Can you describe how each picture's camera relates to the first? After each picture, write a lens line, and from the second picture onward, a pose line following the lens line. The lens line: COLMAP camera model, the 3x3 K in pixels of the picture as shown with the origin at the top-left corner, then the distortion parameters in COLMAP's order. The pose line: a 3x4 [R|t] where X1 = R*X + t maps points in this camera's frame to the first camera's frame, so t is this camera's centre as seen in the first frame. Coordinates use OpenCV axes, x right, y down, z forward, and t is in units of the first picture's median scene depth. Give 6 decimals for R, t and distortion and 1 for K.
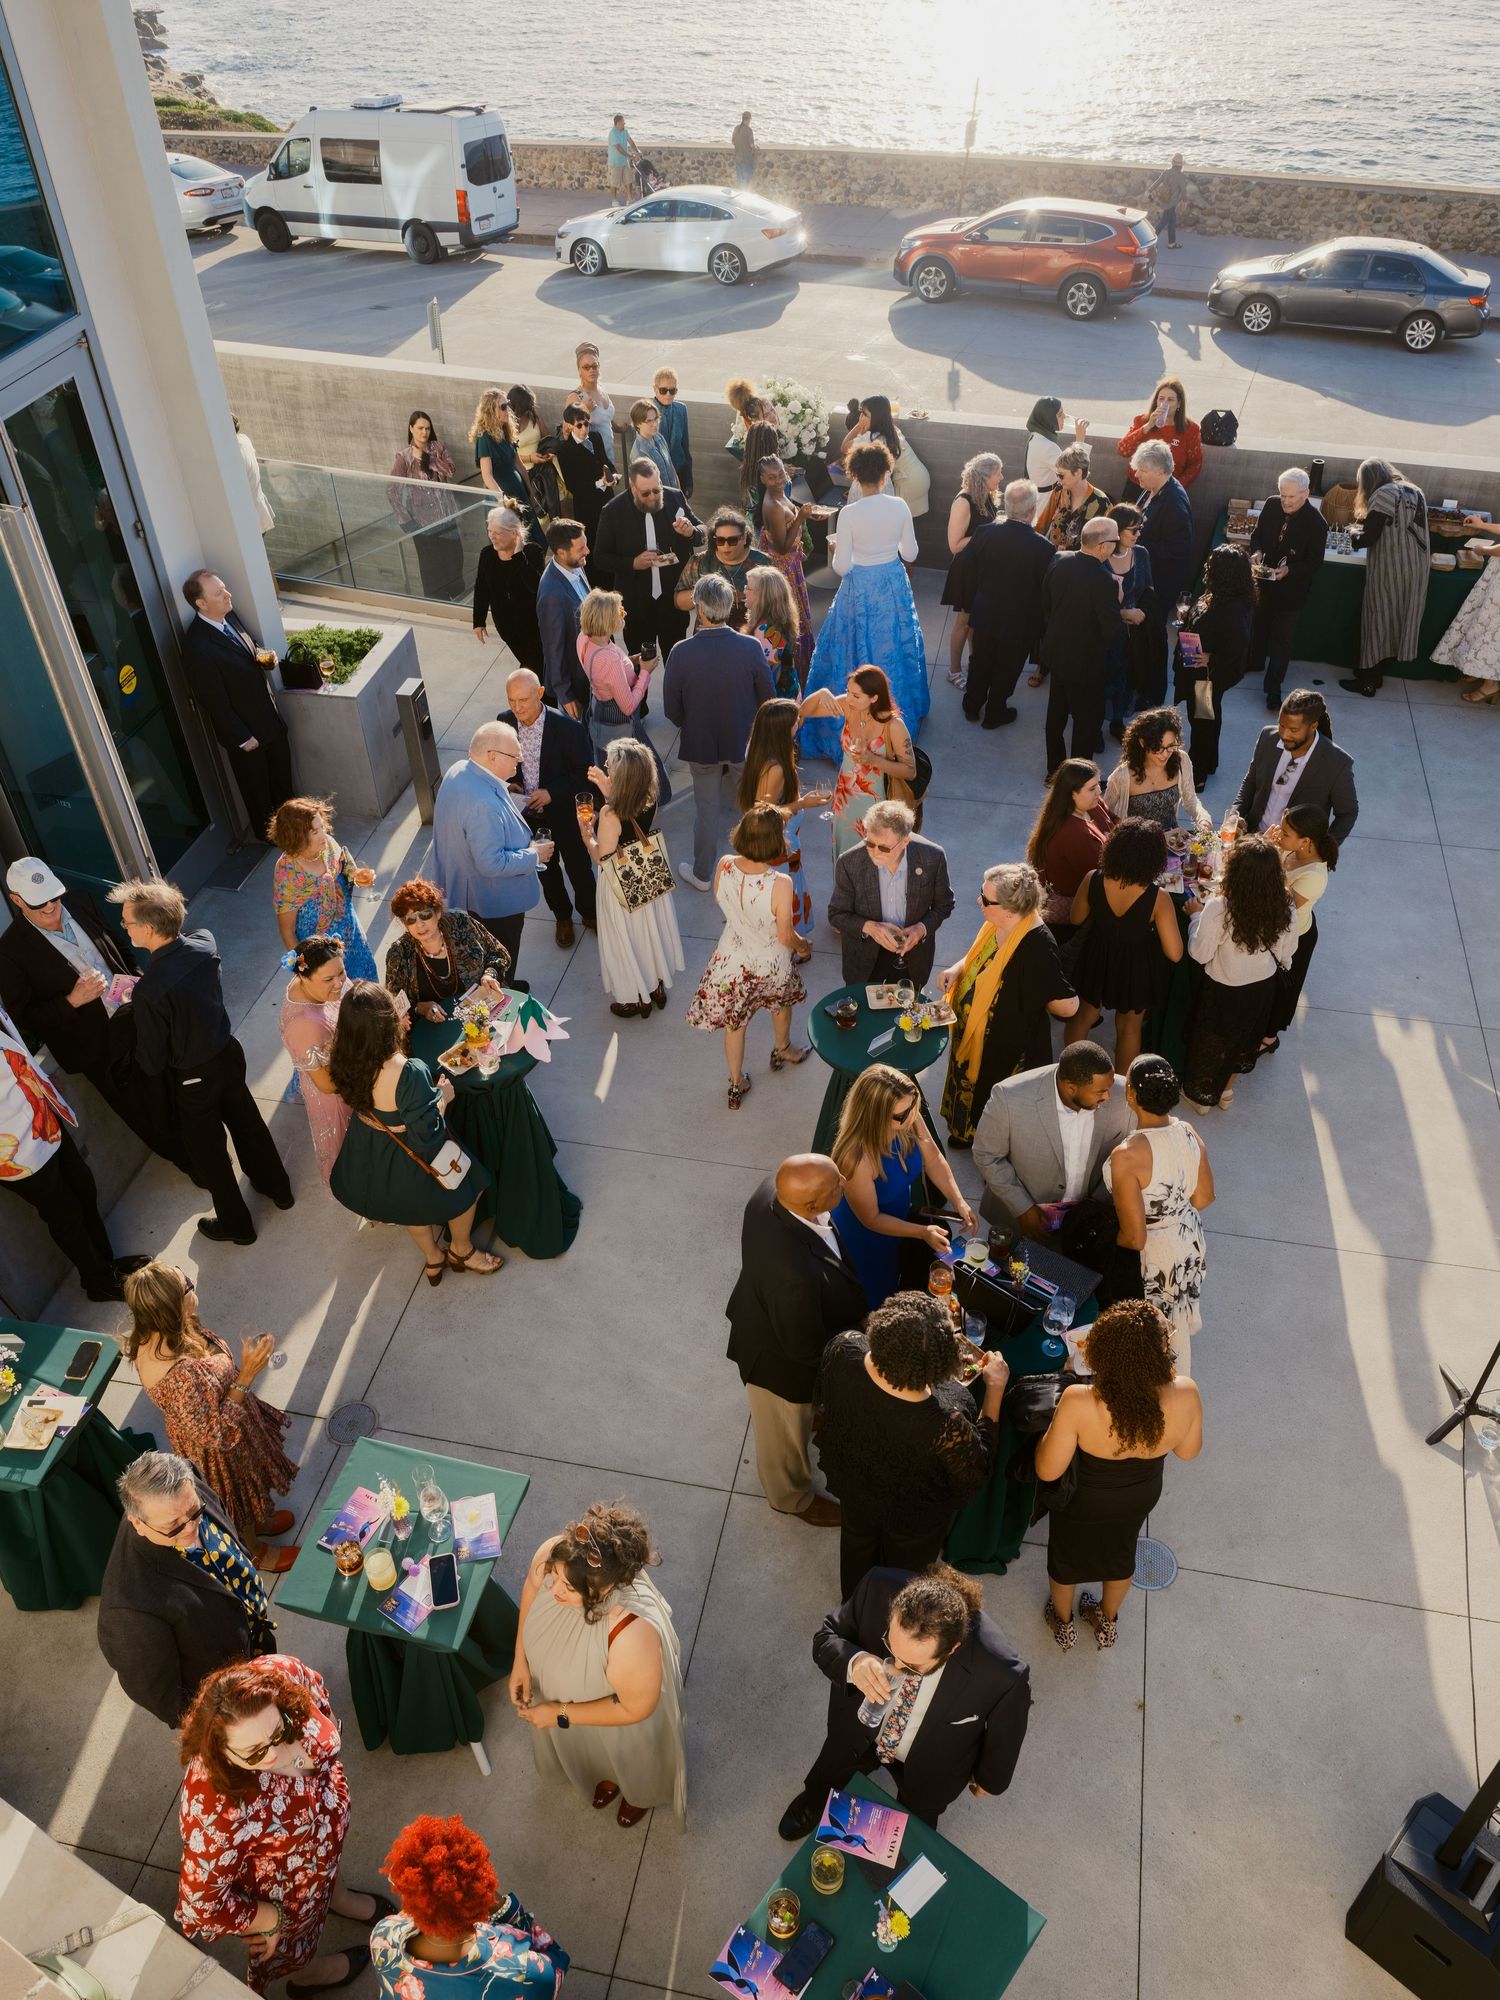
lens RADIAL K [[1558.9, 0, 750.0], [0, 1558.9, 1000.0], [0, 0, 1]] dist [-0.012709, -0.013984]
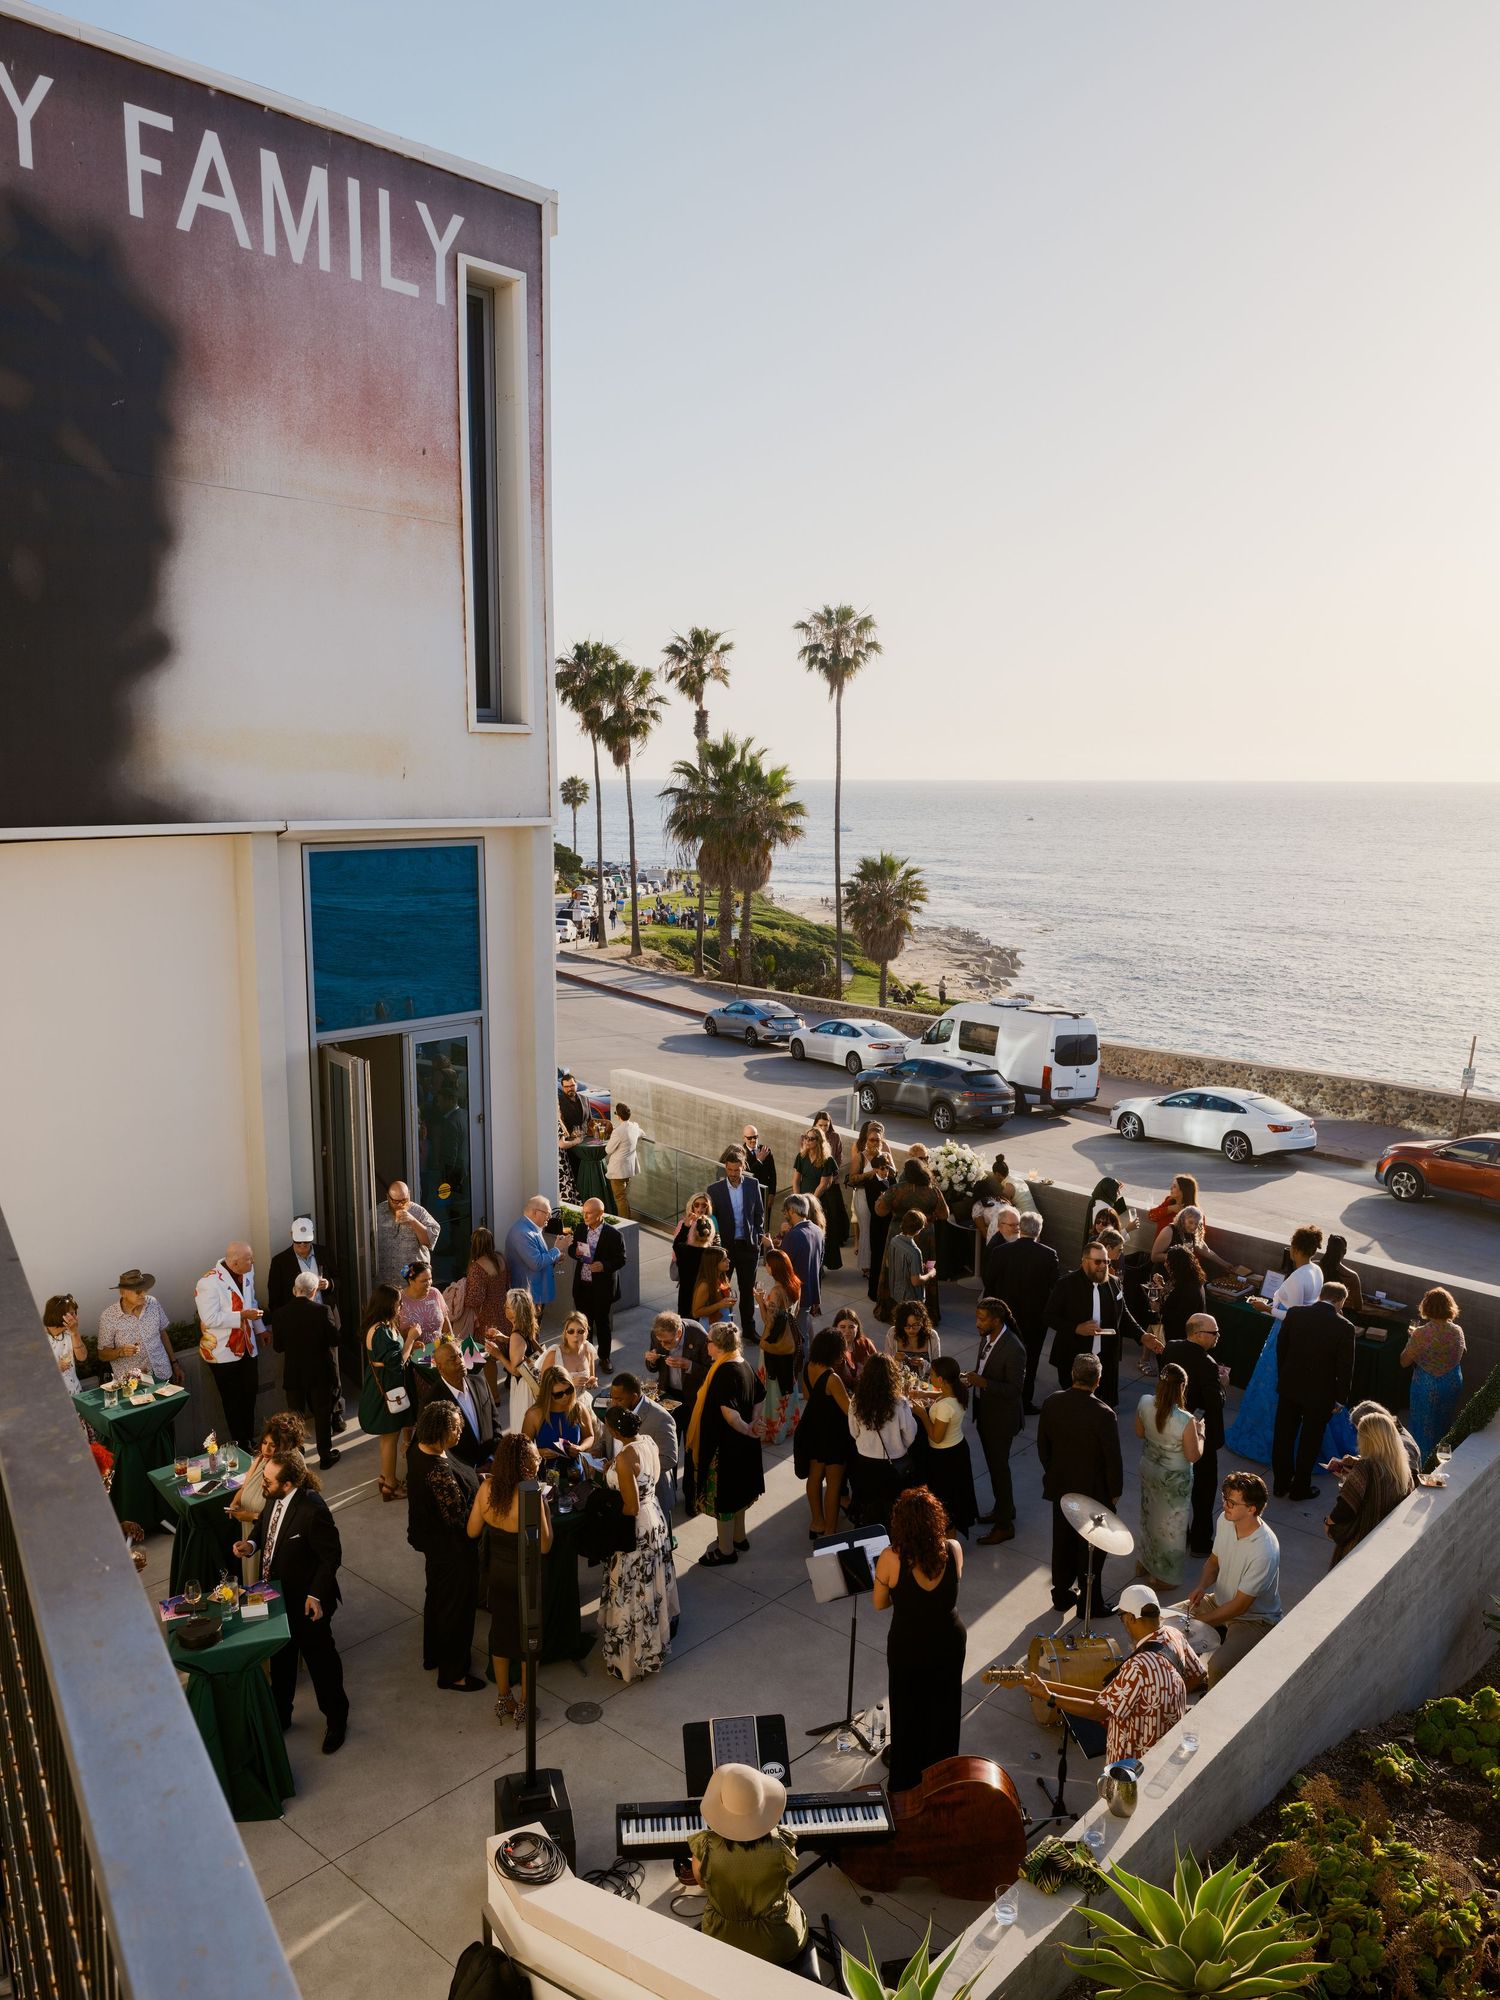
lens RADIAL K [[1558.9, 0, 750.0], [0, 1558.9, 1000.0], [0, 0, 1]] dist [-0.012709, -0.013984]
pose [[0.870314, 0.107674, -0.480582, 0.218911], [-0.341593, 0.834912, -0.431550, 0.078827], [0.354777, 0.539748, 0.763417, -0.113192]]
